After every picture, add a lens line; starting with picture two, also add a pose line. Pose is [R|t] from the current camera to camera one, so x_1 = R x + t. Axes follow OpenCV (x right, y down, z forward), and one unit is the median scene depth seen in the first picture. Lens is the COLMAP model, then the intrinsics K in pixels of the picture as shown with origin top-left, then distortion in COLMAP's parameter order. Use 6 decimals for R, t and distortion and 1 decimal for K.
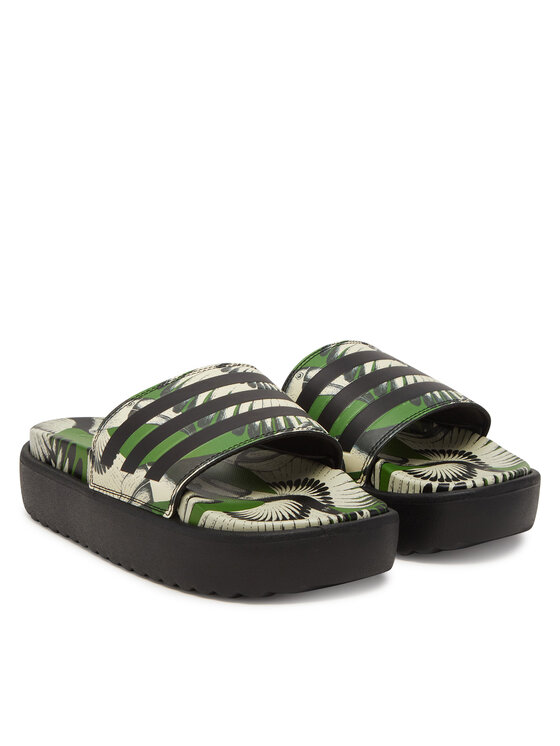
lens RADIAL K [[2036.2, 0, 280.0], [0, 2036.2, 373.0], [0, 0, 1]] dist [-0.030054, -0.050363]
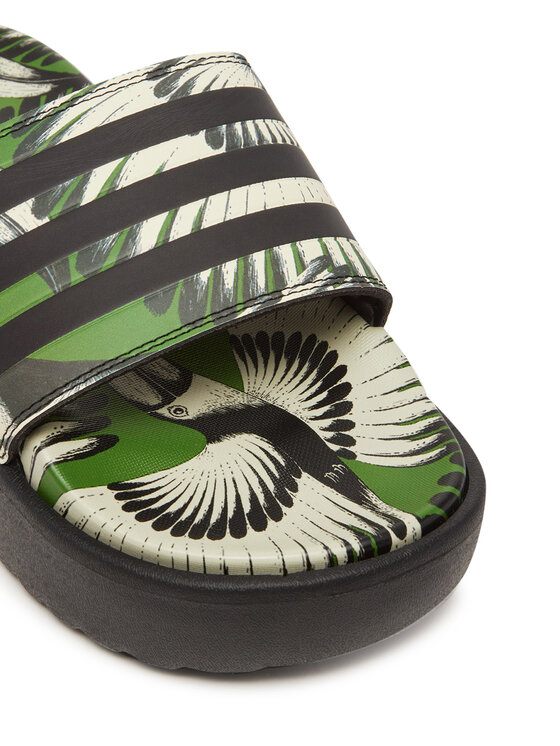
lens RADIAL K [[1814.0, 0, 280.0], [0, 1814.0, 373.0], [0, 0, 1]] dist [-0.114775, -0.590788]
pose [[0.993396, 0.105812, -0.044354, 0.025934], [-0.070939, 0.870294, 0.487396, -0.155026], [0.090173, -0.481032, 0.872054, 0.634048]]
